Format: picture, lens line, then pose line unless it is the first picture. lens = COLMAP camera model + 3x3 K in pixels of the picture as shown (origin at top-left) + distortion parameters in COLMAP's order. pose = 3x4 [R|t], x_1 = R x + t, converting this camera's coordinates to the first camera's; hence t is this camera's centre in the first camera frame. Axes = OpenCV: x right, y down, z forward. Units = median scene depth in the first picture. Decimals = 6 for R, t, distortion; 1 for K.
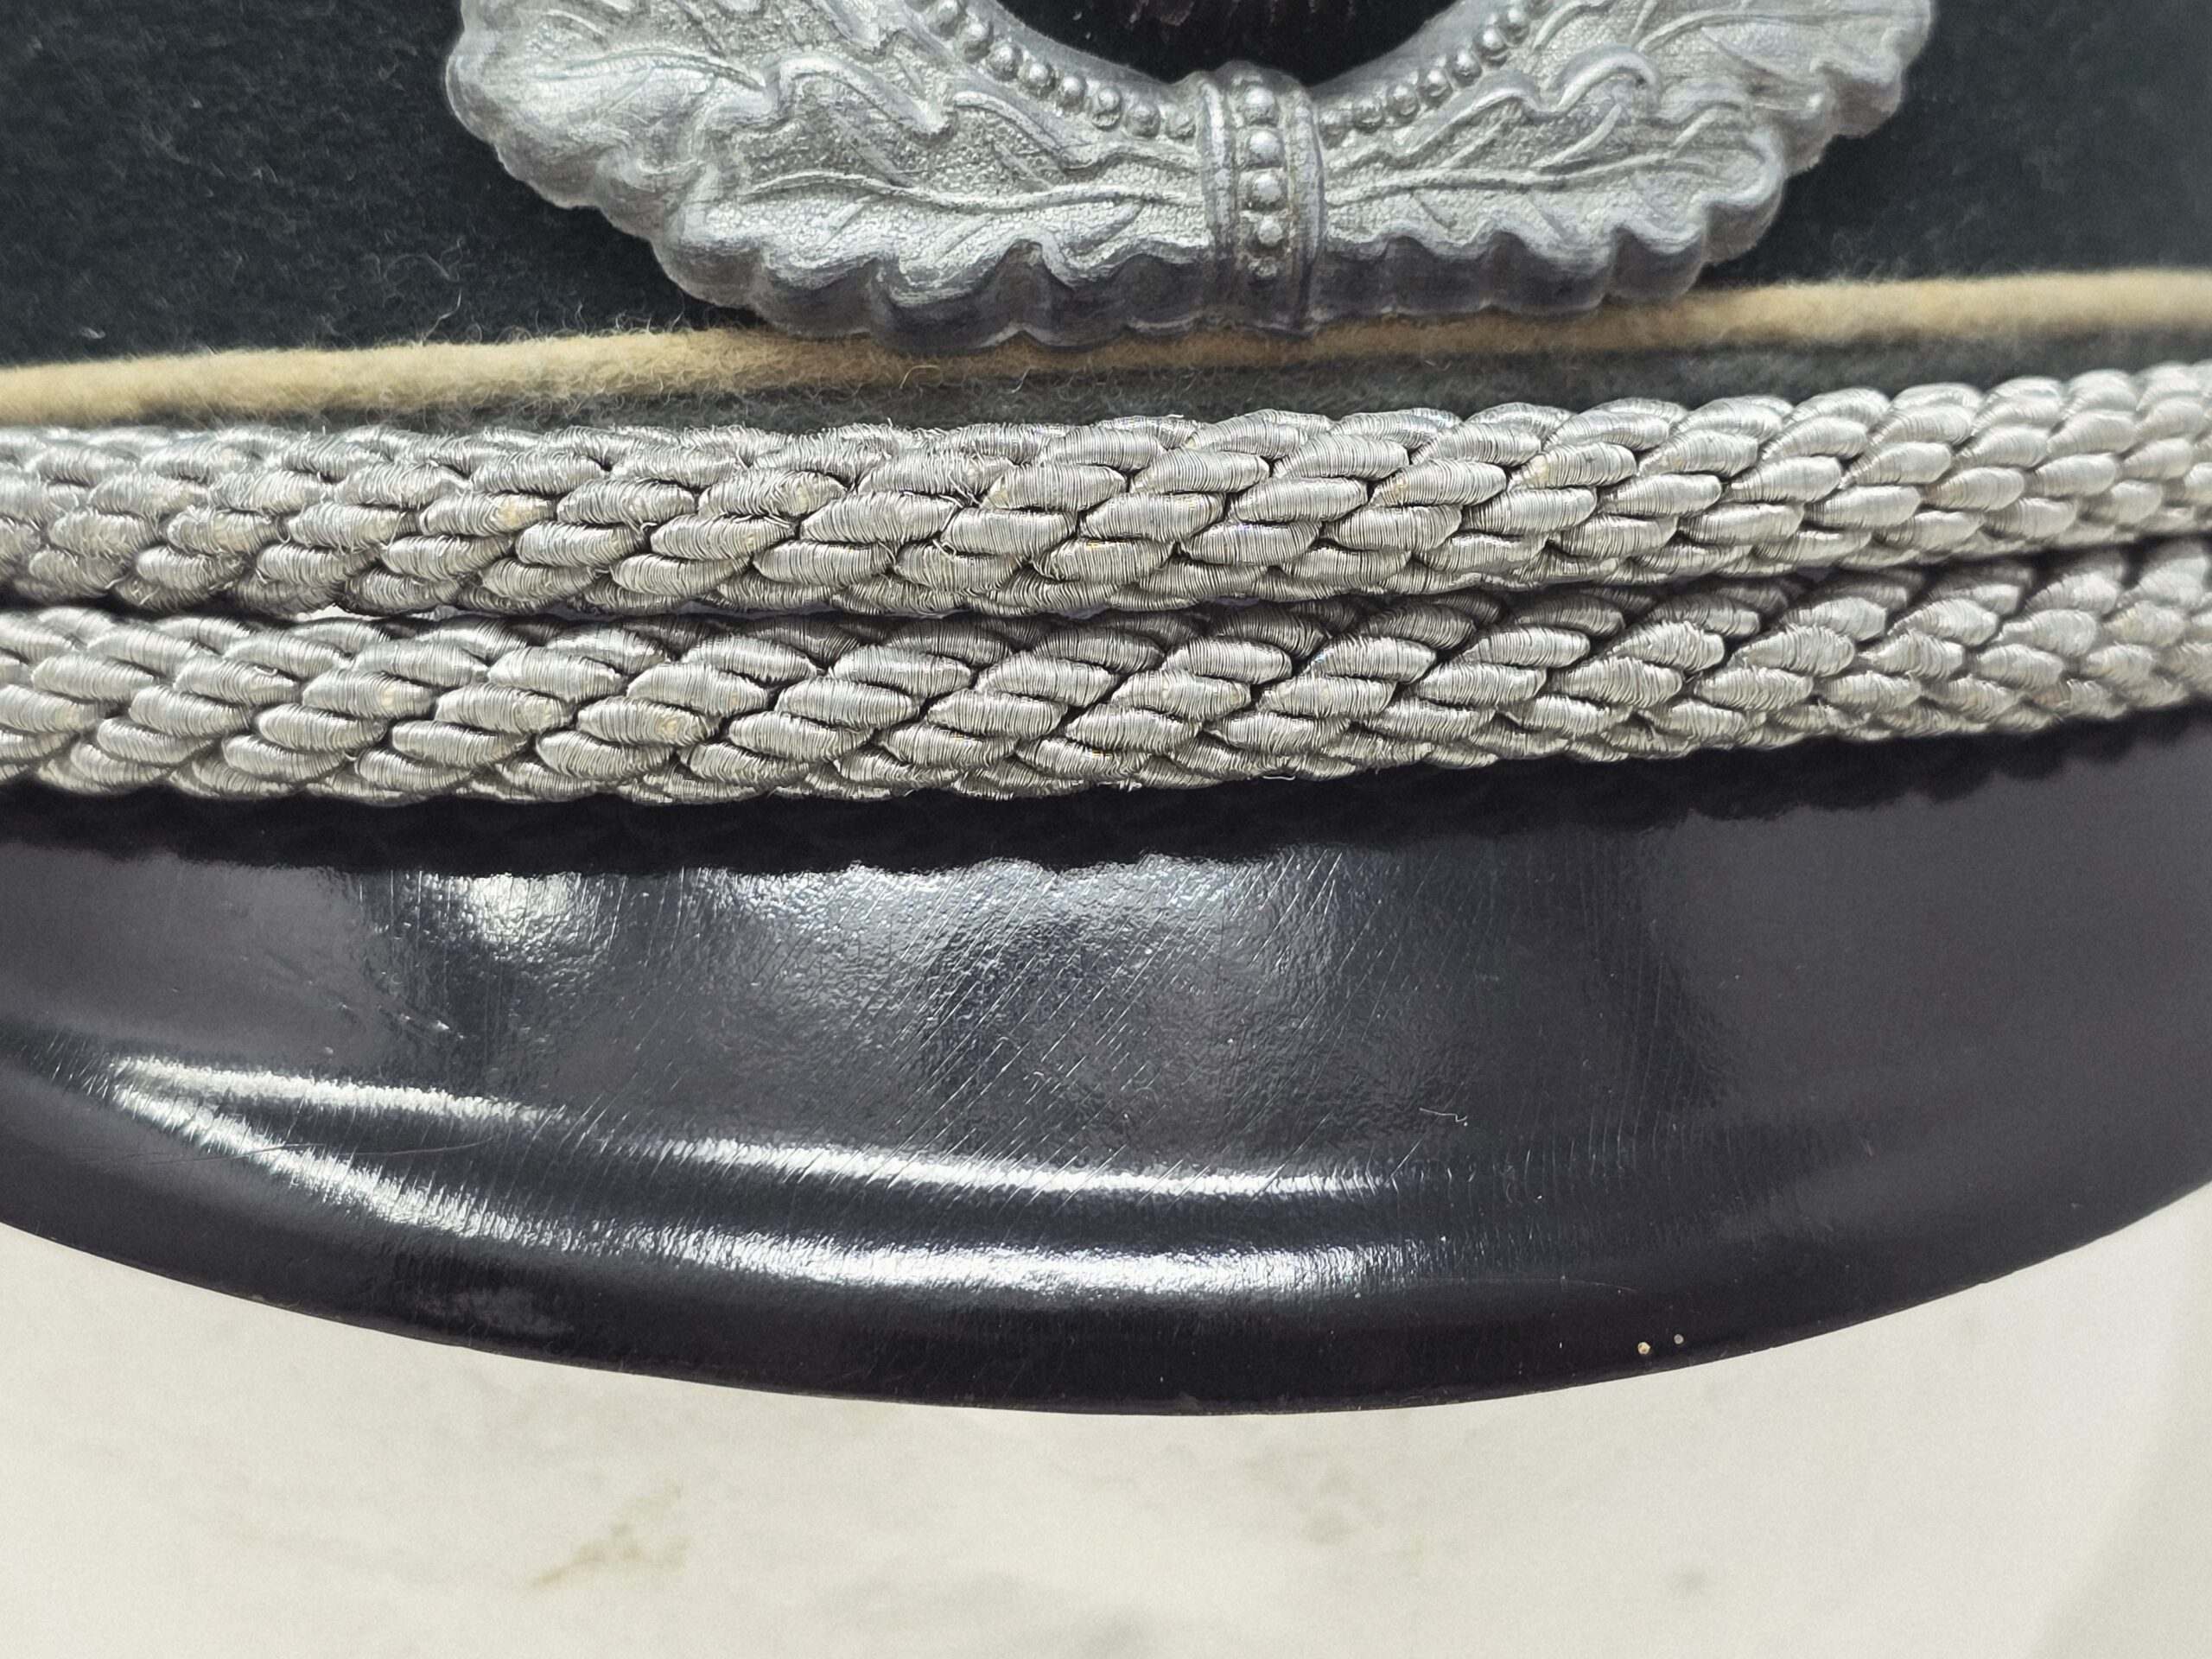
lens RADIAL K [[4628.7, 0, 1170.8], [0, 4628.7, 829.9], [0, 0, 1]] dist [0.252036, -1.539012]
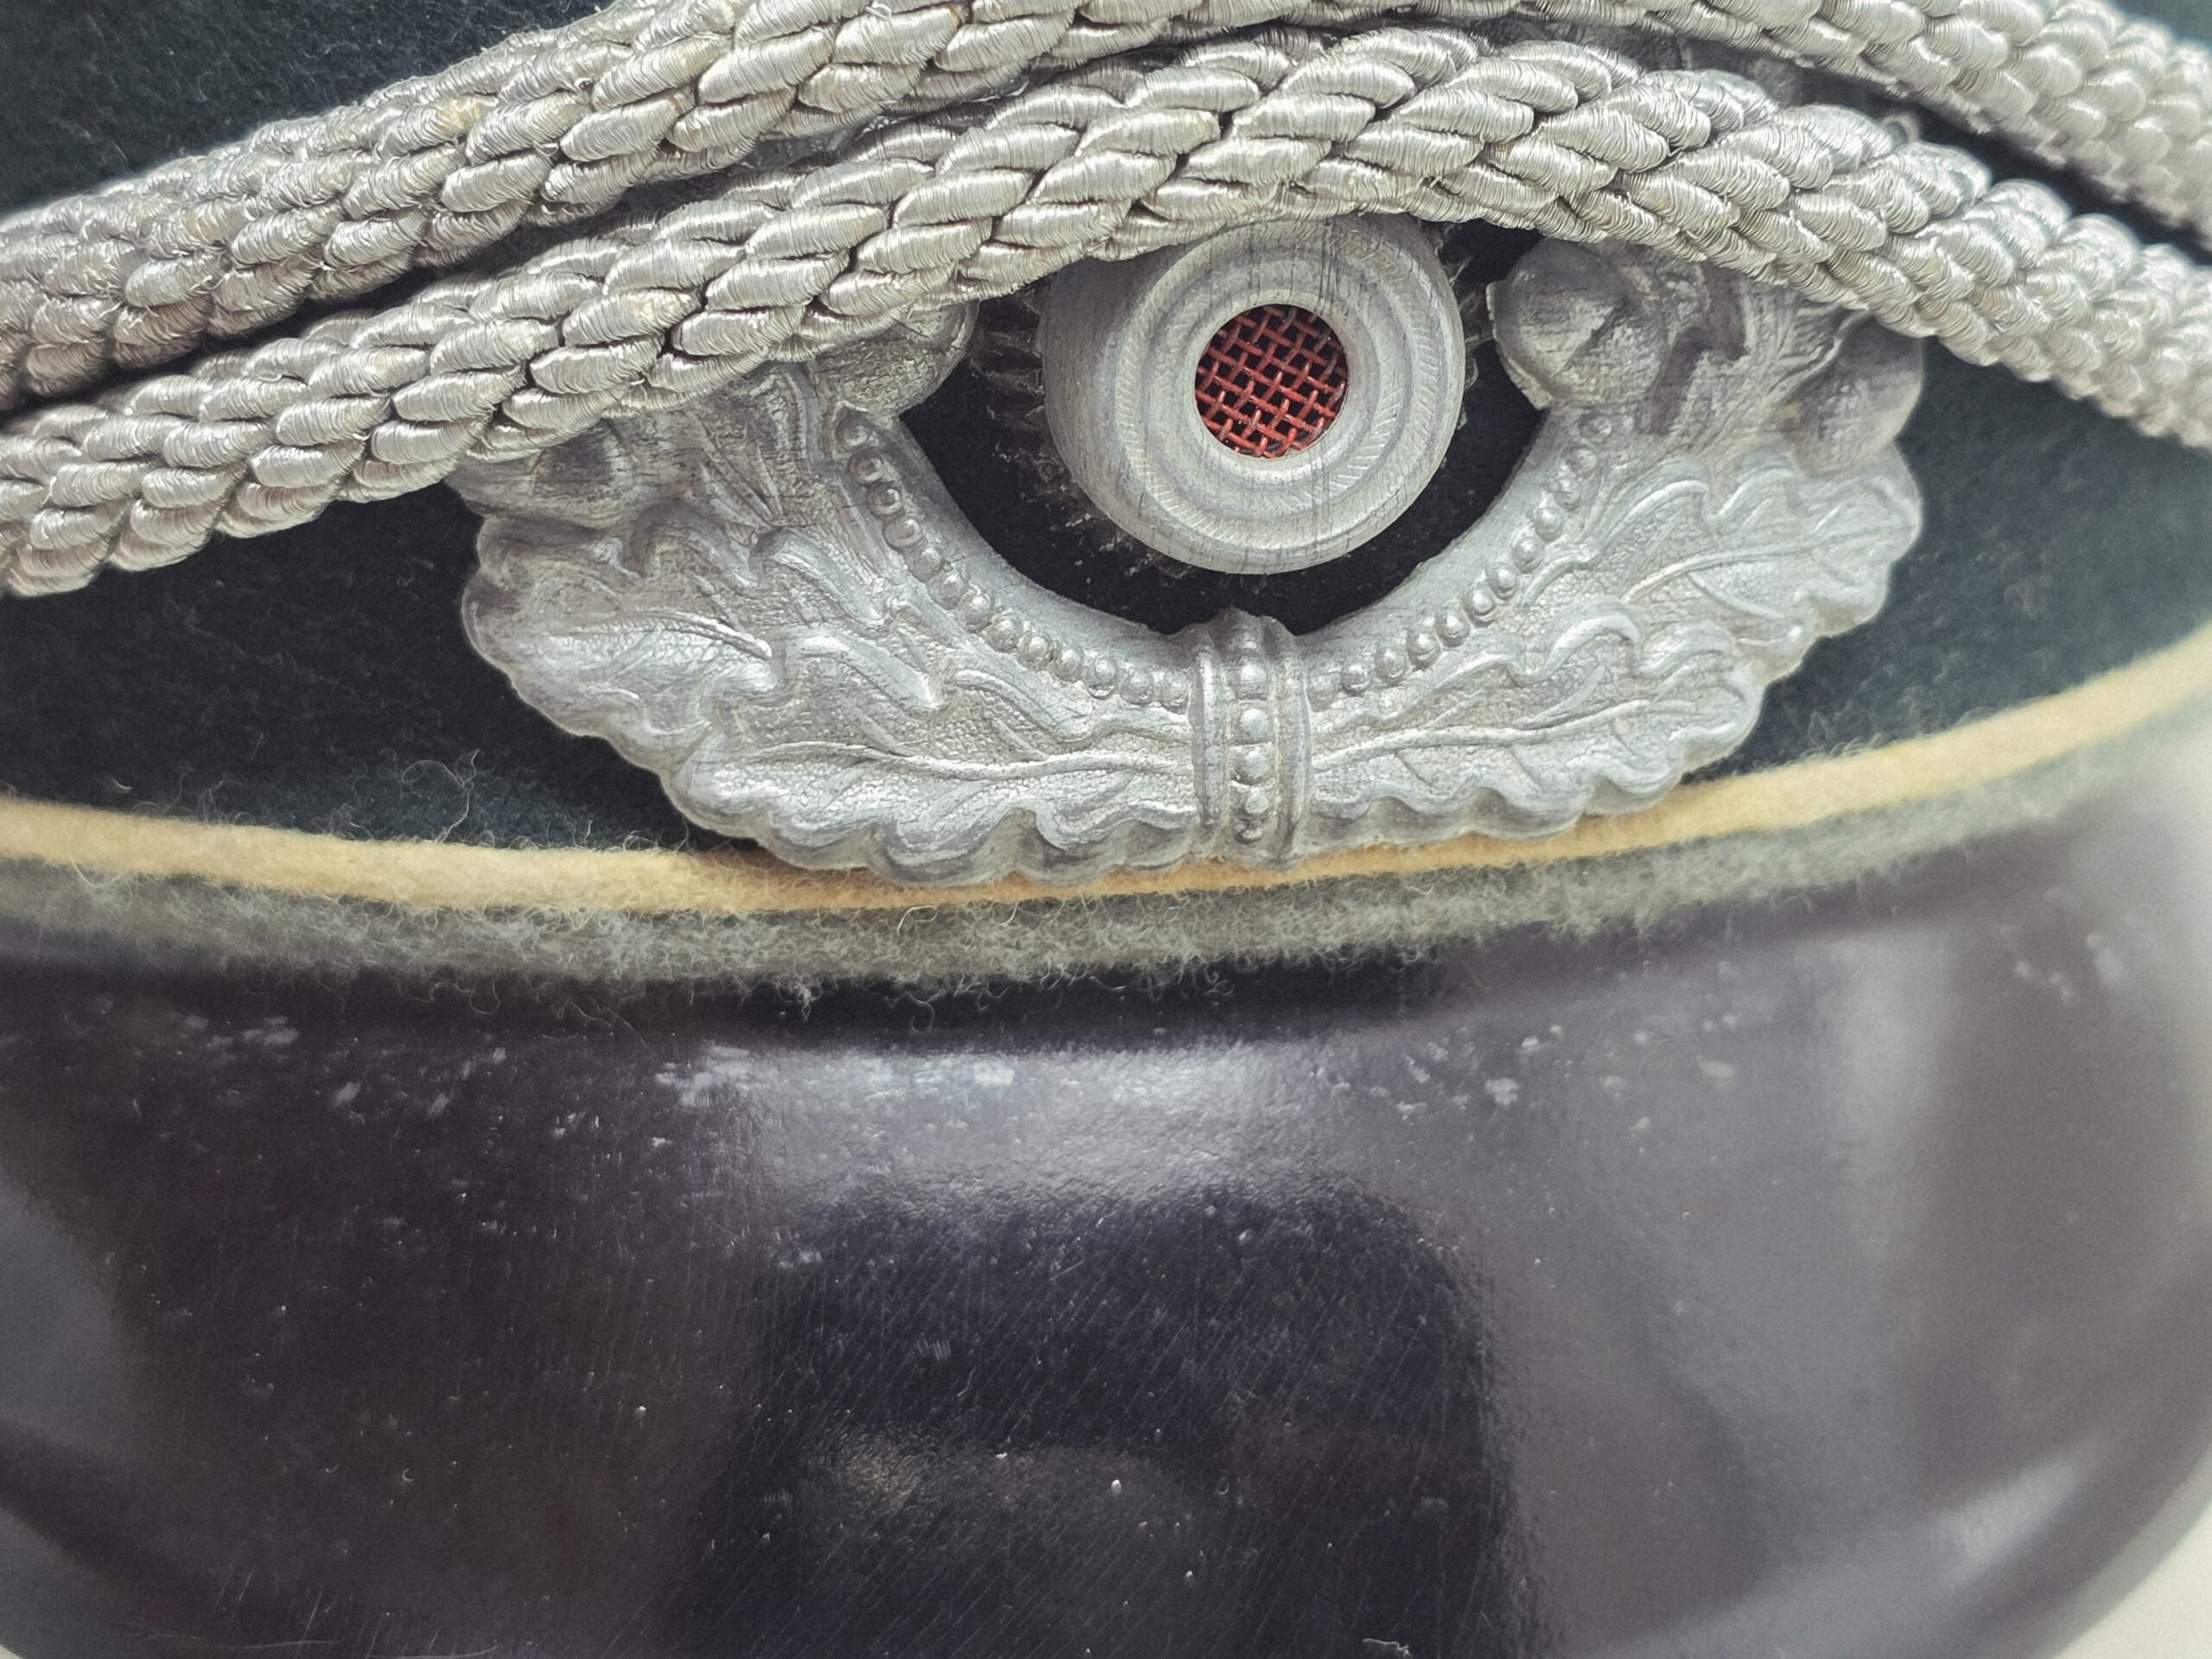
lens RADIAL K [[4628.7, 0, 1170.8], [0, 4628.7, 829.9], [0, 0, 1]] dist [0.252036, -1.539012]
pose [[0.999332, 0.035997, -0.006305, 0.009058], [-0.033841, 0.976635, 0.212223, -0.341279], [0.013797, -0.211868, 0.977201, -0.009696]]
